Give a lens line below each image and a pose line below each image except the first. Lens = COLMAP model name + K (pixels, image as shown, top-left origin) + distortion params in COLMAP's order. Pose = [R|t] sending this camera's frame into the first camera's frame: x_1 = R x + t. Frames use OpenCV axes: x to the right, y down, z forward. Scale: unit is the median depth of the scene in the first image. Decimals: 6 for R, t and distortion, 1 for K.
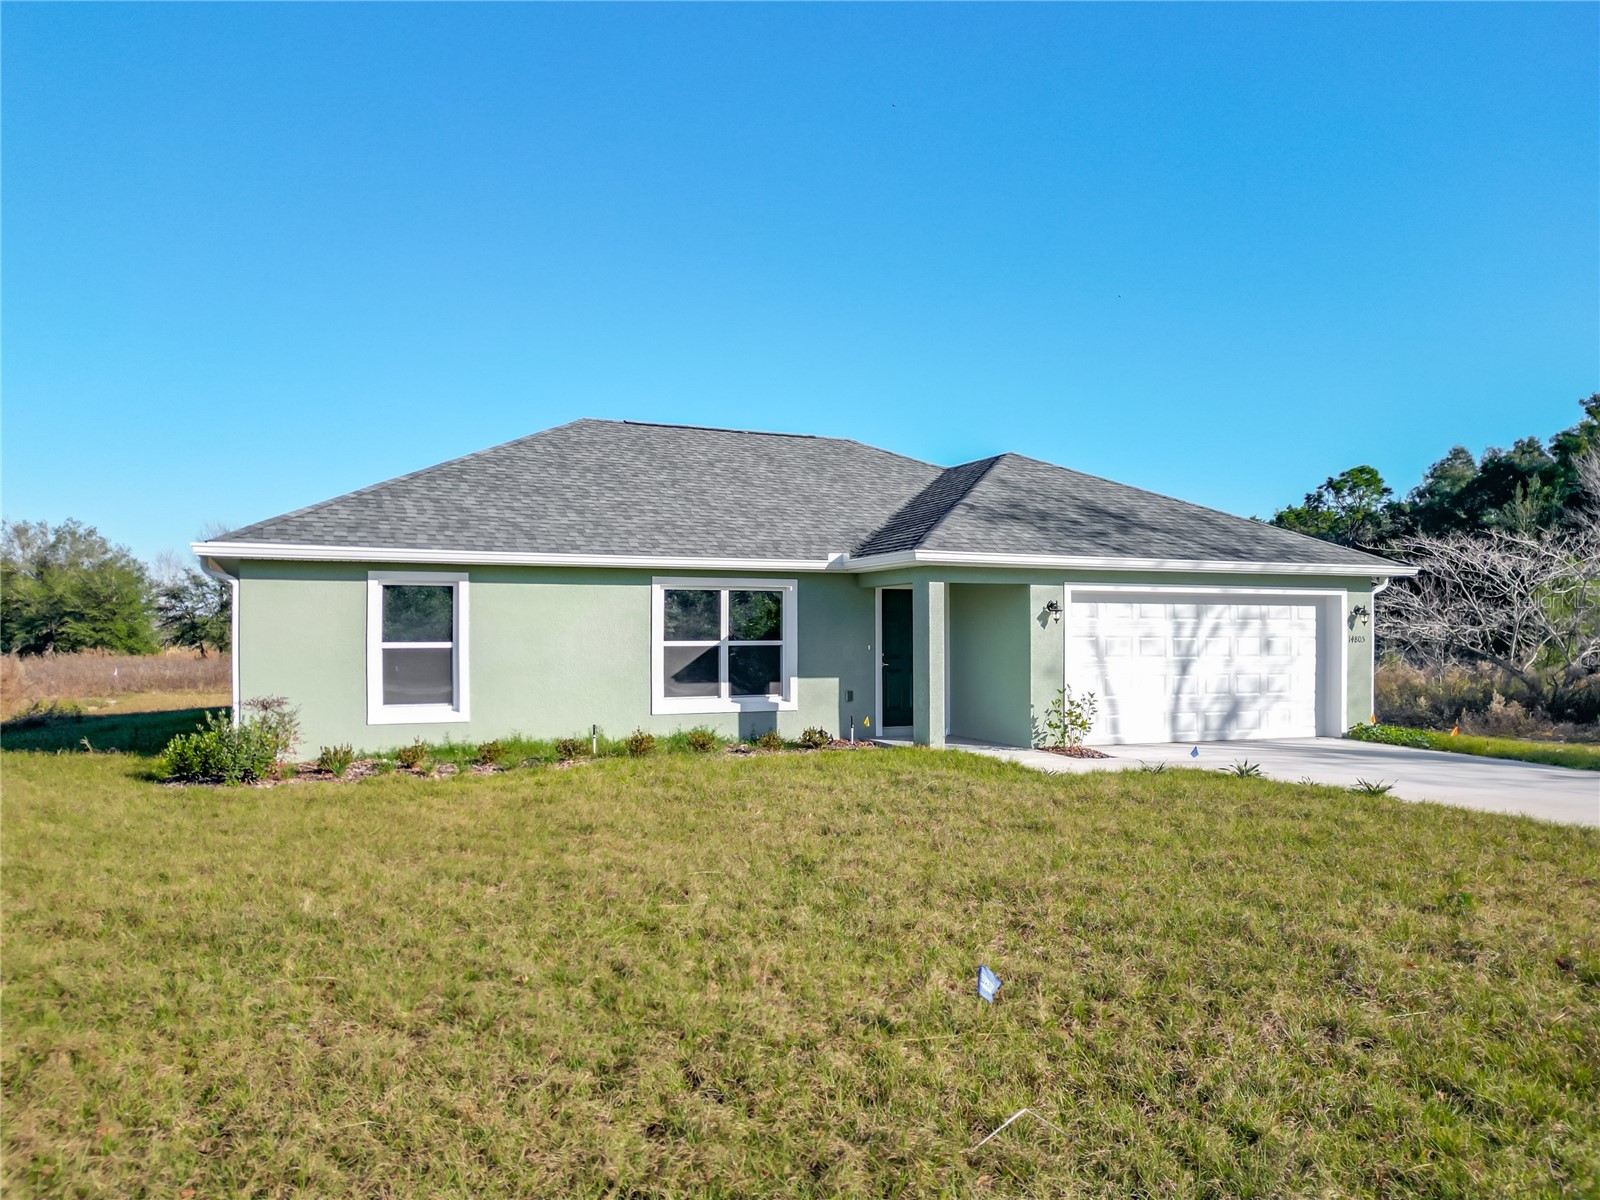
lens RADIAL K [[1133.0, 0, 813.8], [0, 1133.0, 612.8], [0, 0, 1]] dist [0.048489, -0.032859]
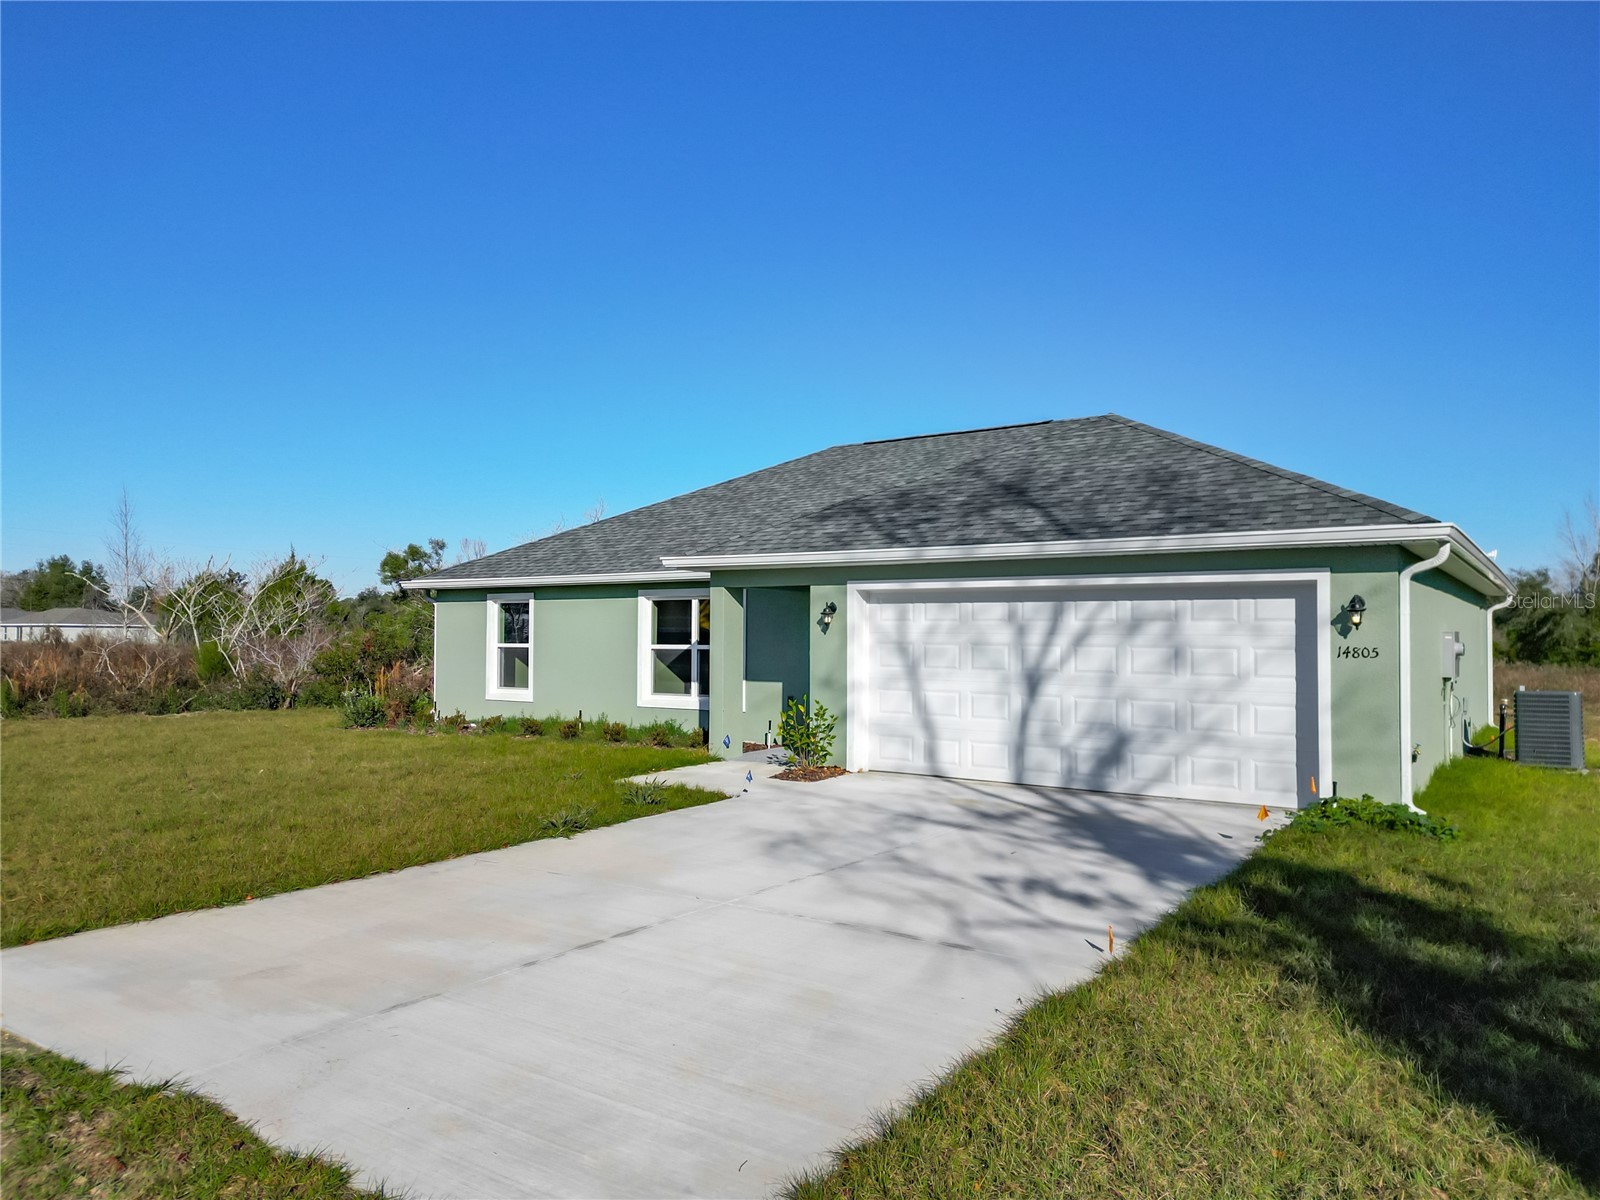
lens RADIAL K [[1133.0, 0, 797.9], [0, 1133.0, 601.2], [0, 0, 1]] dist [0.048489, -0.032859]
pose [[0.540343, -0.023453, -0.841118, 0.902195], [0.011664, 0.999724, -0.020382, 0.005618], [0.841364, 0.001203, 0.540467, 0.477363]]
